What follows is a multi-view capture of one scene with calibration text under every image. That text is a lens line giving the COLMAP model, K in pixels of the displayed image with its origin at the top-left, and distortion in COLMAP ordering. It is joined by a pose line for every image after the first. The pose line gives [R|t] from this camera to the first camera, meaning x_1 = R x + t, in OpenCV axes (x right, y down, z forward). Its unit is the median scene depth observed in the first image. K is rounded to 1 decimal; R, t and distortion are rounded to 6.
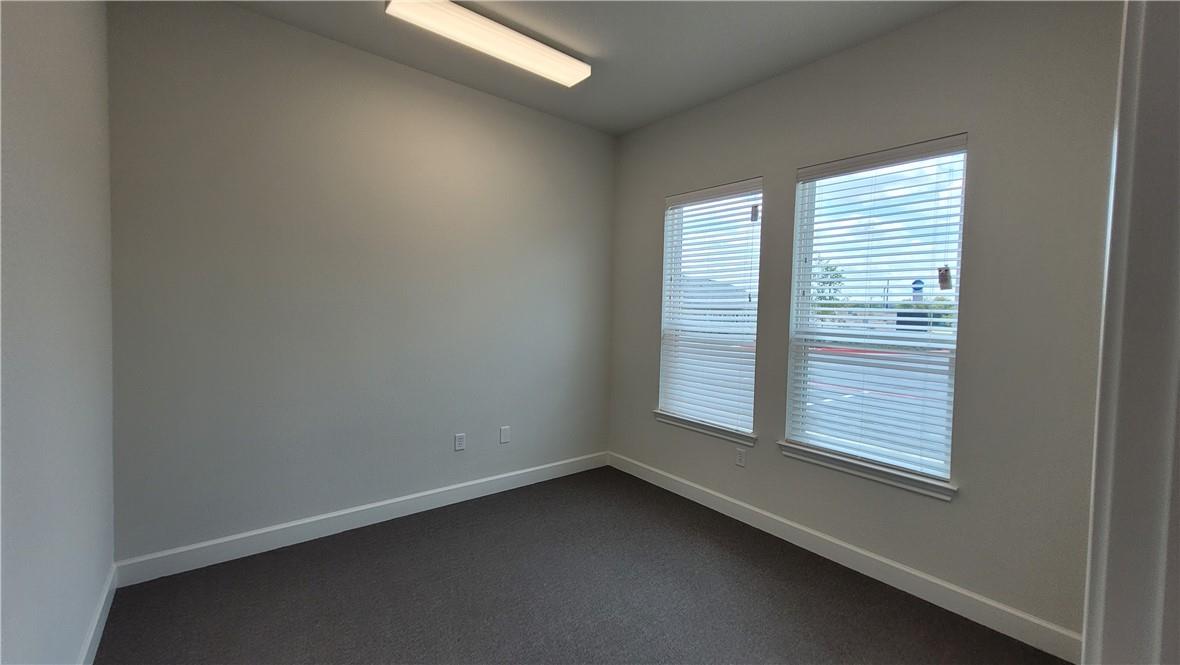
lens RADIAL K [[468.5, 0, 600.1], [0, 468.5, 328.1], [0, 0, 1]] dist [0.000172, -0.000002]
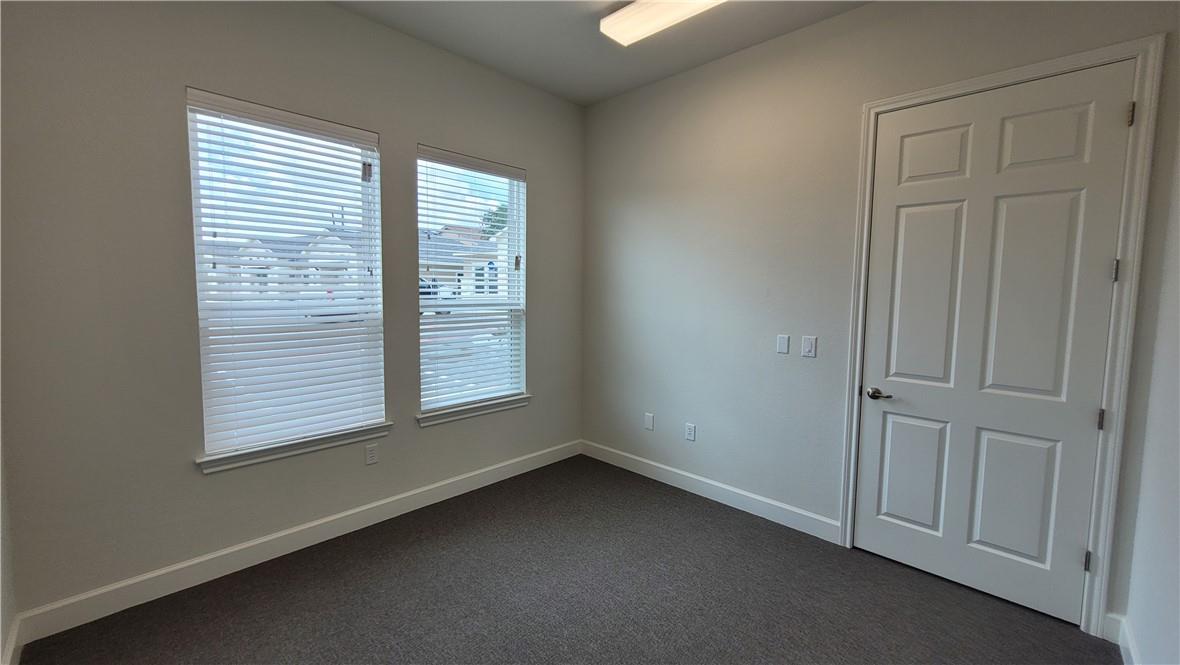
lens RADIAL K [[455.7, 0, 590.0], [0, 455.7, 332.5], [0, 0, 1]] dist [-0.014022, -0.000042]
pose [[-0.107113, -0.122330, 0.986692, -0.569022], [0.028823, 0.991603, 0.126068, -0.046555], [-0.993829, 0.041943, -0.102688, 0.689402]]
